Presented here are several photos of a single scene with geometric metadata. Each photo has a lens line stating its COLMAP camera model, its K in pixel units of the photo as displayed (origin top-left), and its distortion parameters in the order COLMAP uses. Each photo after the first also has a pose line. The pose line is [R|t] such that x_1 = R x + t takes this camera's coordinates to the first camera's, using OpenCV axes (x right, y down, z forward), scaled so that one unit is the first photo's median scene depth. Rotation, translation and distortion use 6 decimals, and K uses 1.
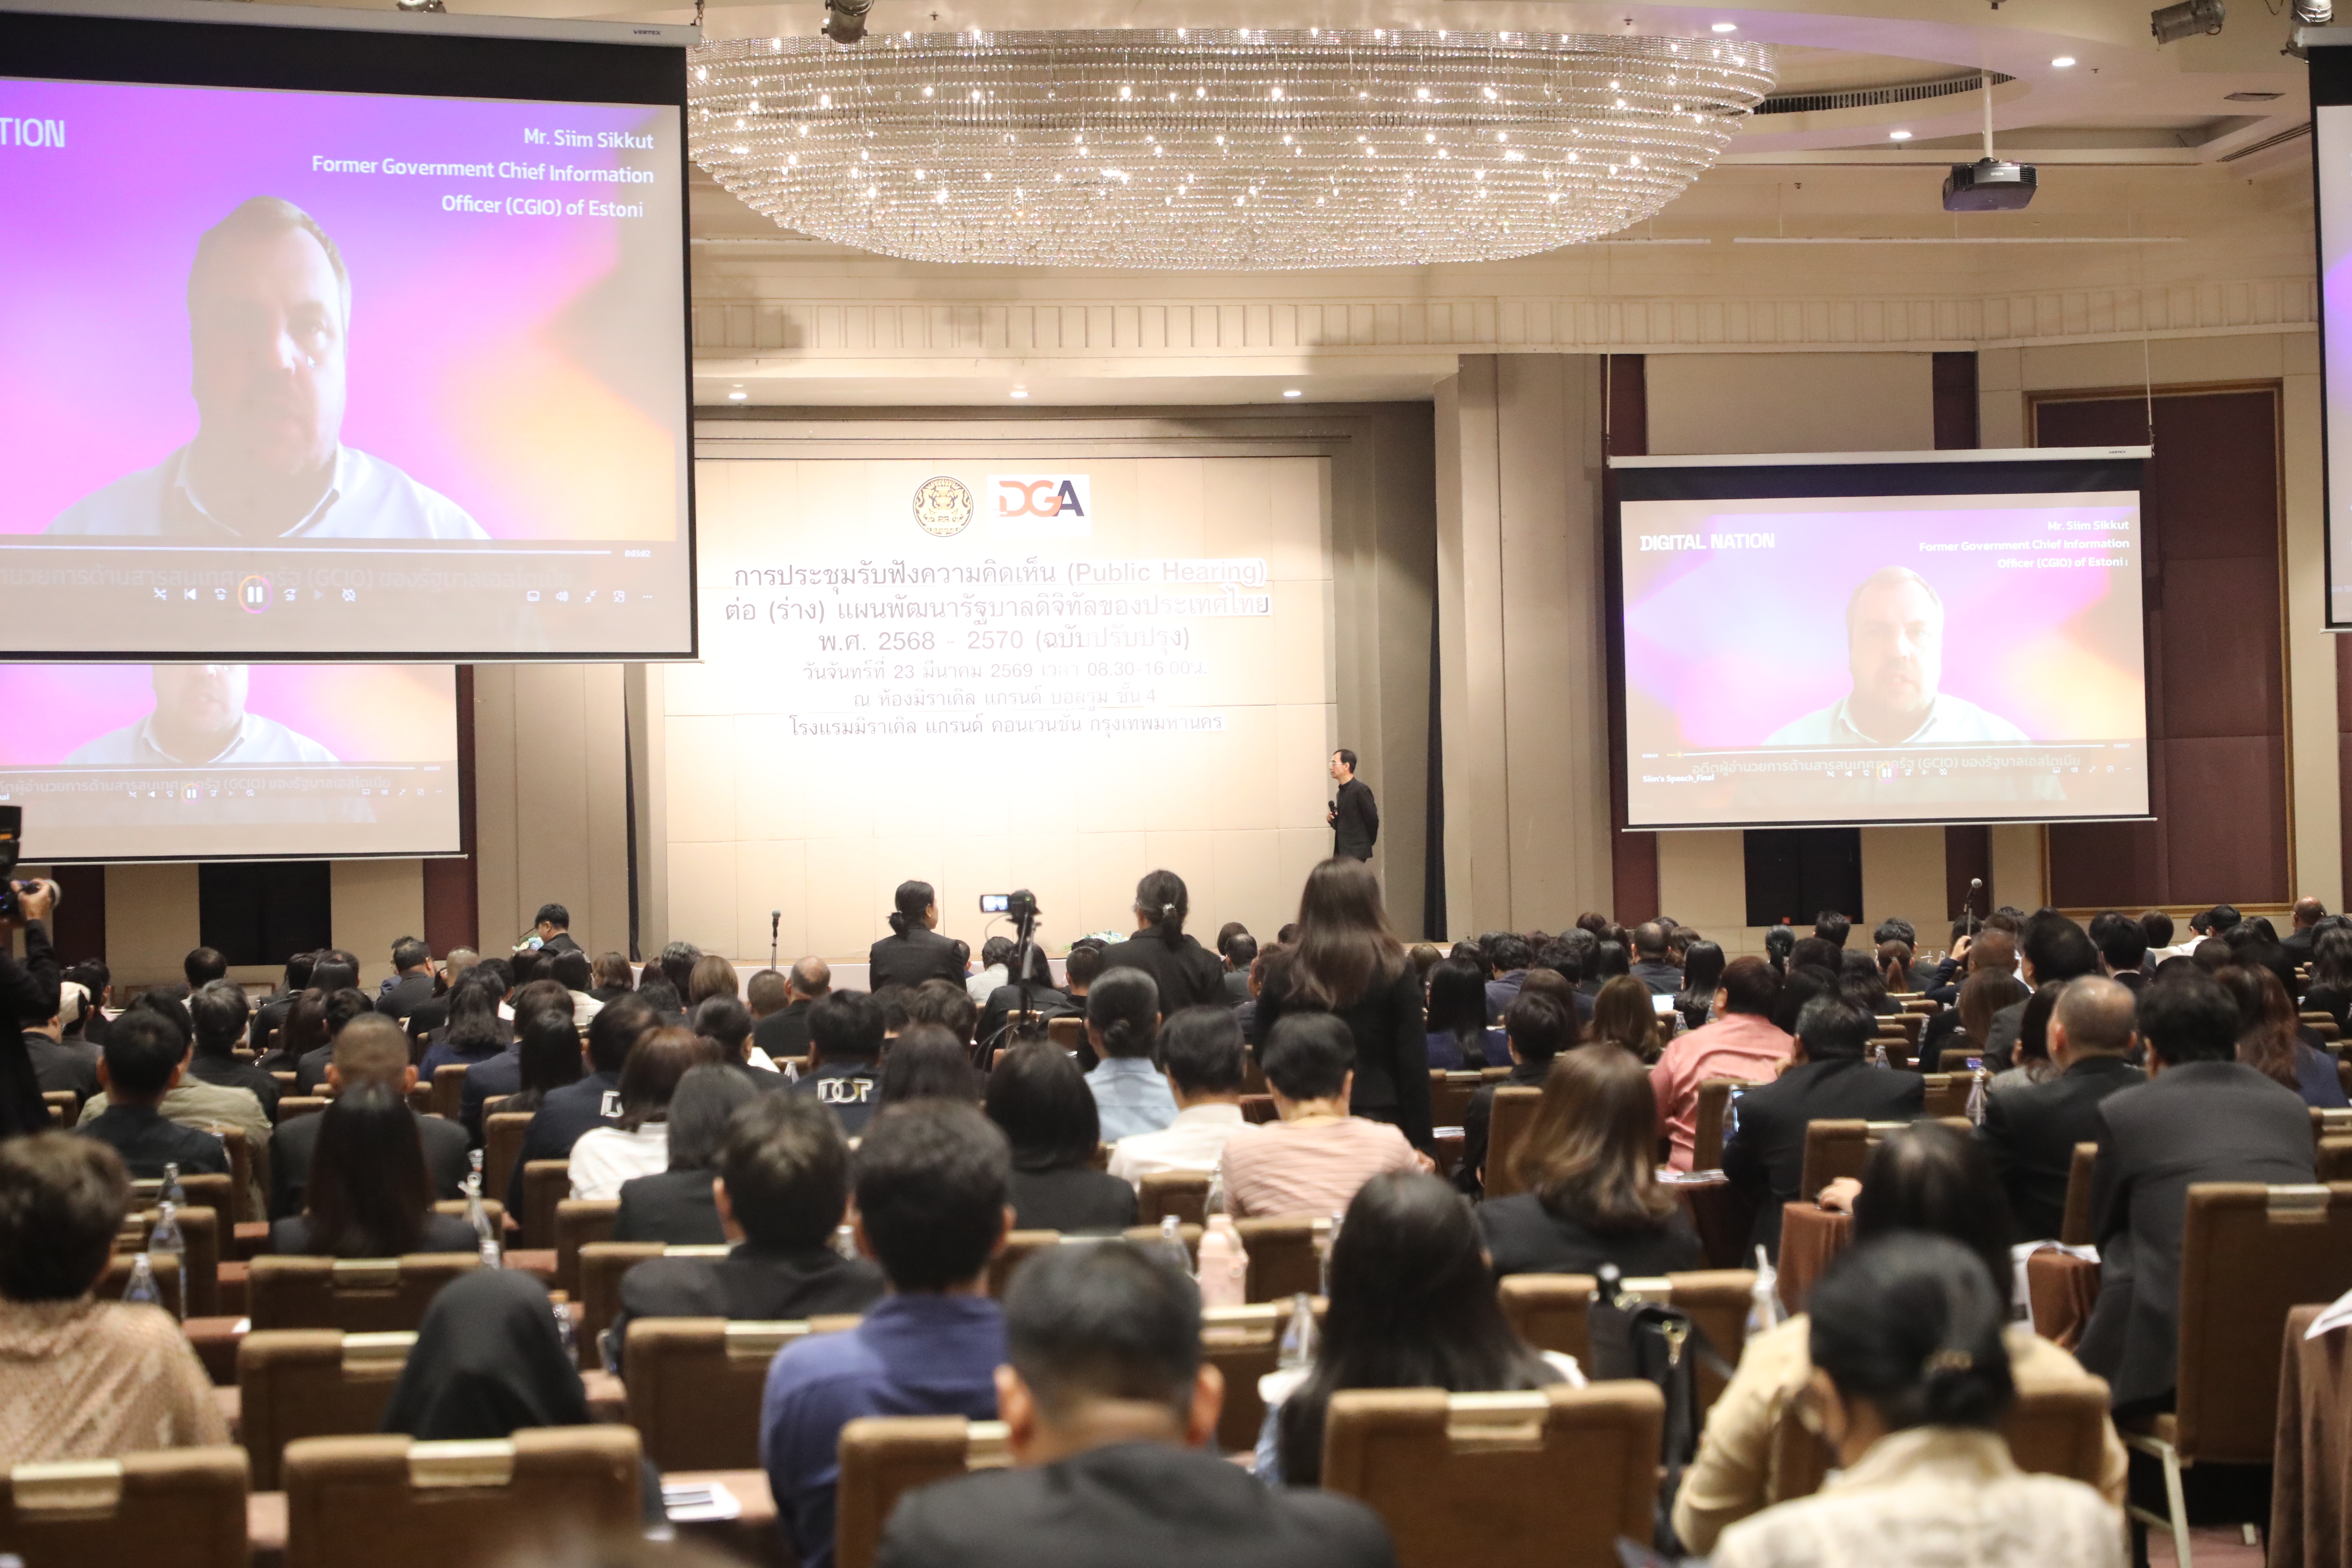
lens RADIAL K [[5171.5, 0, 1176.0], [0, 5171.5, 784.0], [0, 0, 1]] dist [0.083574, 0.167657]
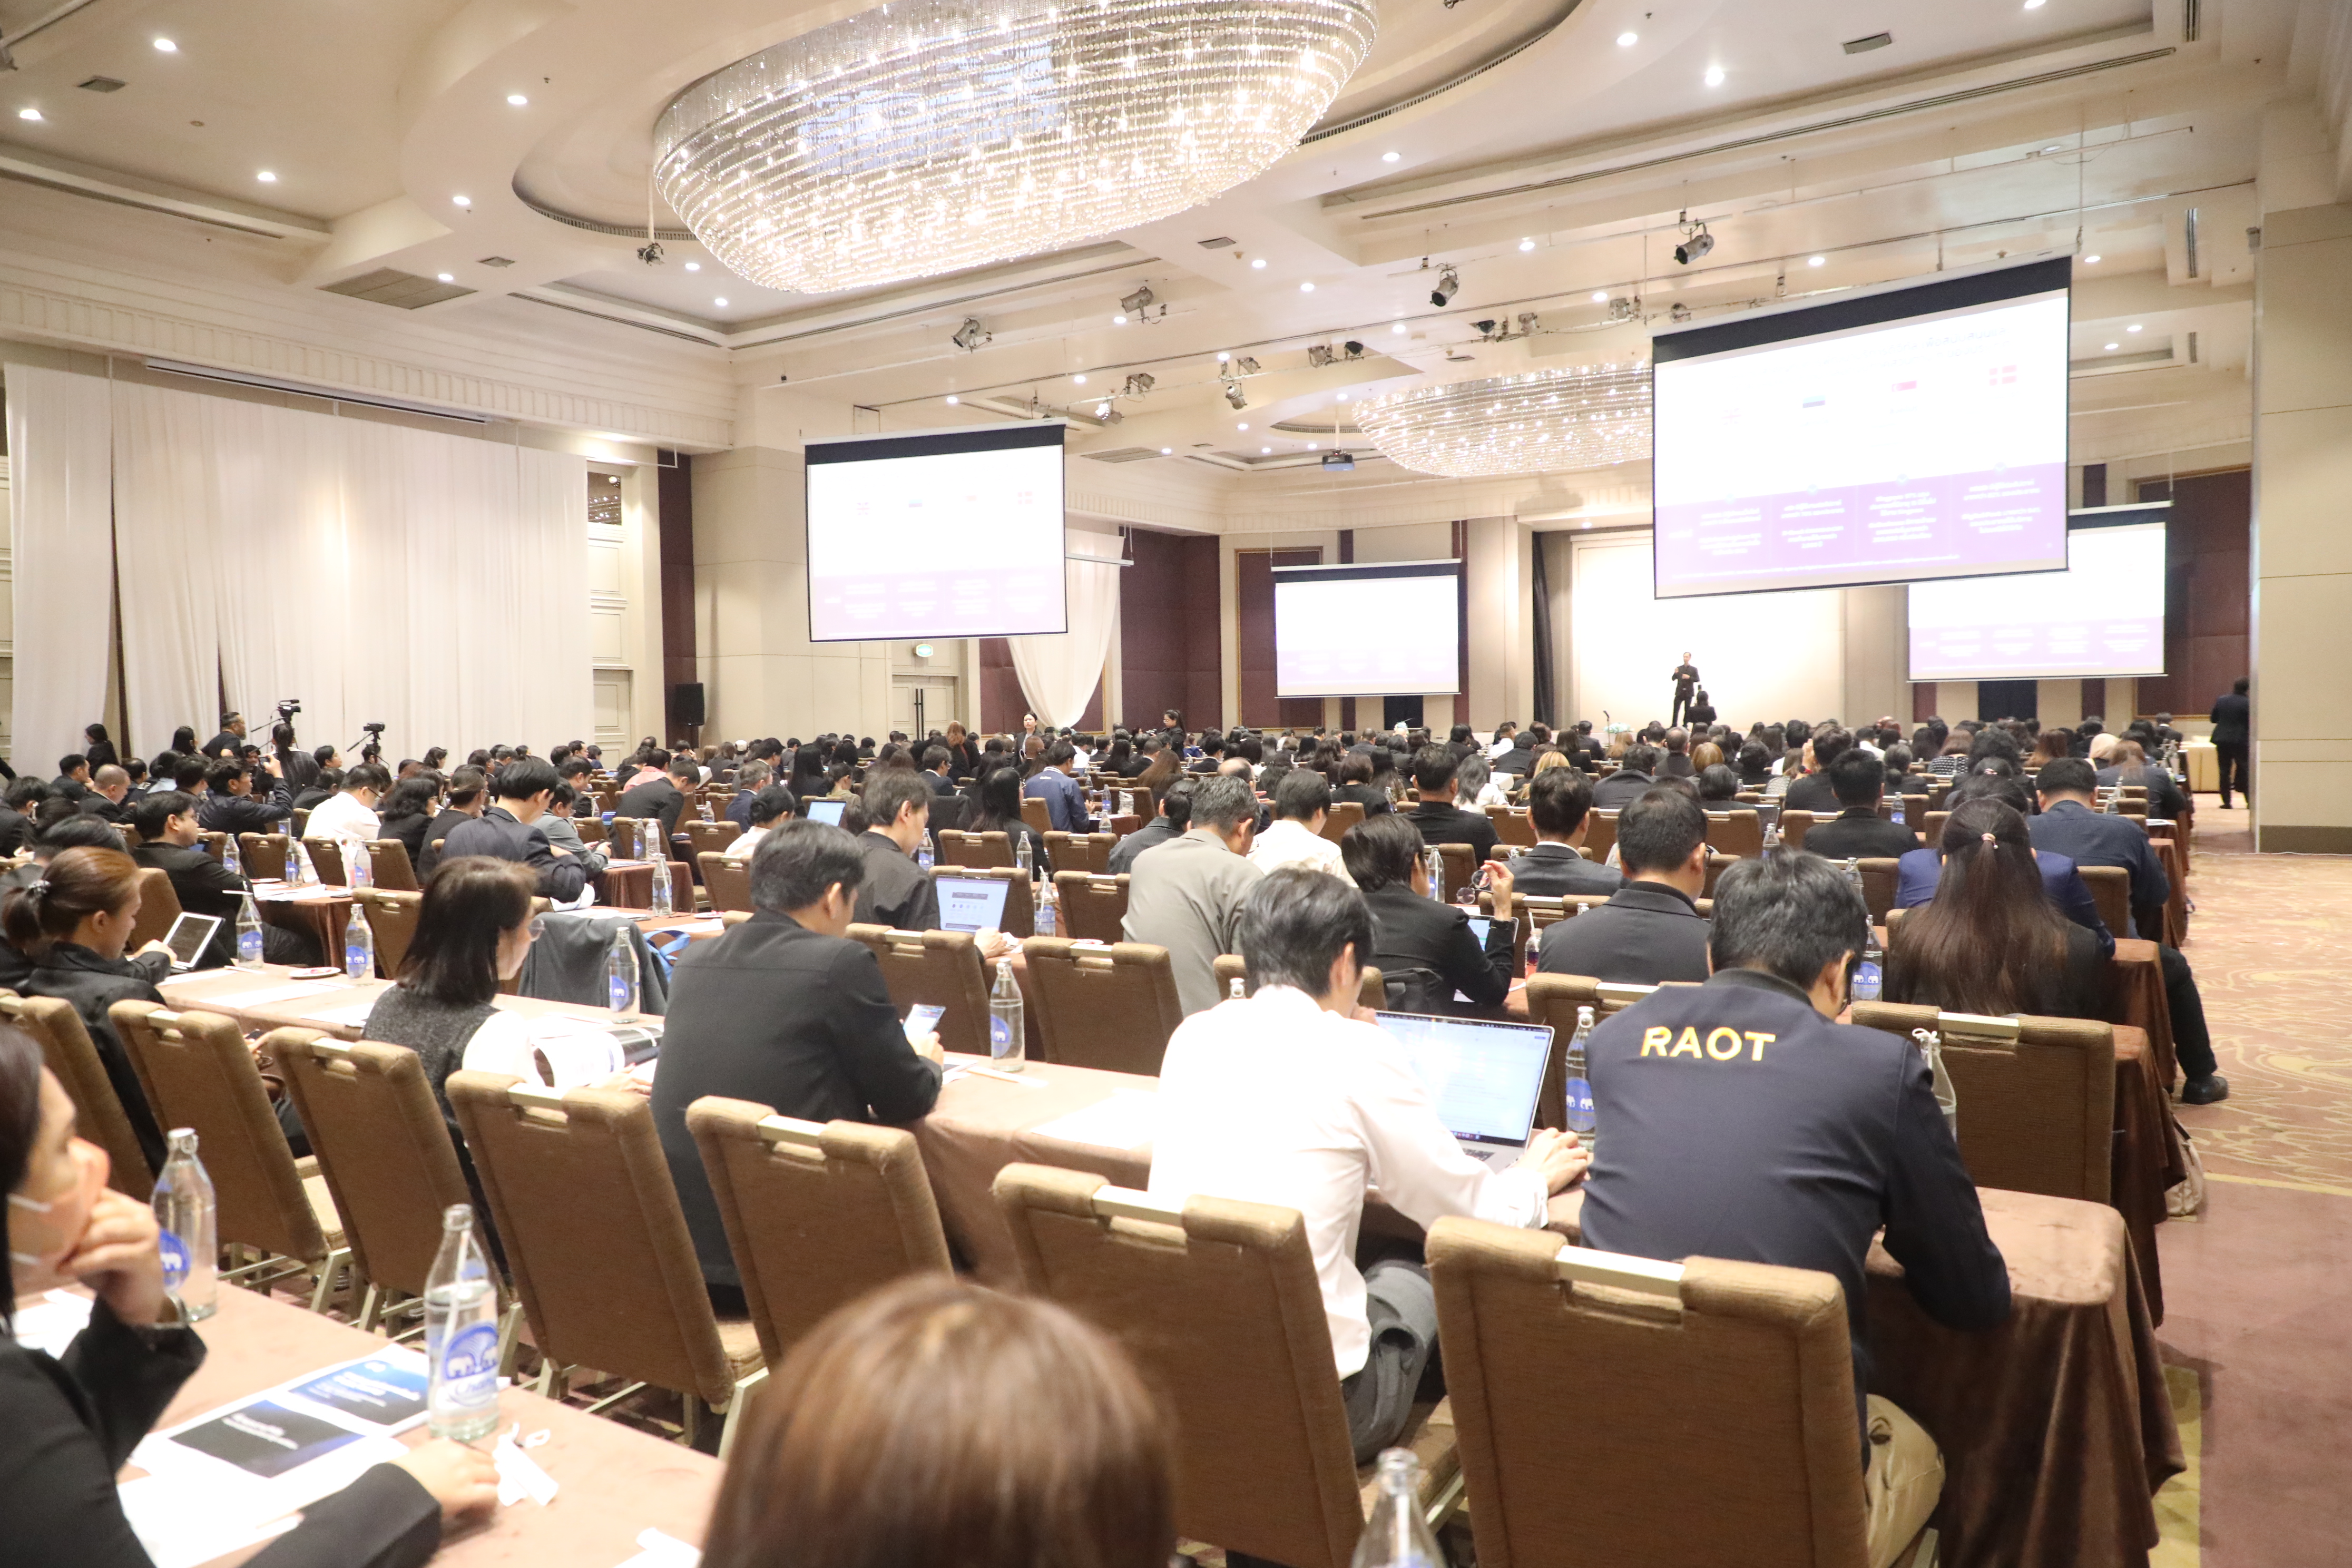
lens RADIAL K [[1591.4, 0, 1181.4], [0, 1591.4, 775.9], [0, 0, 1]] dist [0.005684, 0.005525]
pose [[0.728813, 0.037116, -0.683706, 0.341606], [0.014327, 0.997484, 0.069422, -0.003879], [0.684562, -0.060391, 0.726448, 0.233552]]
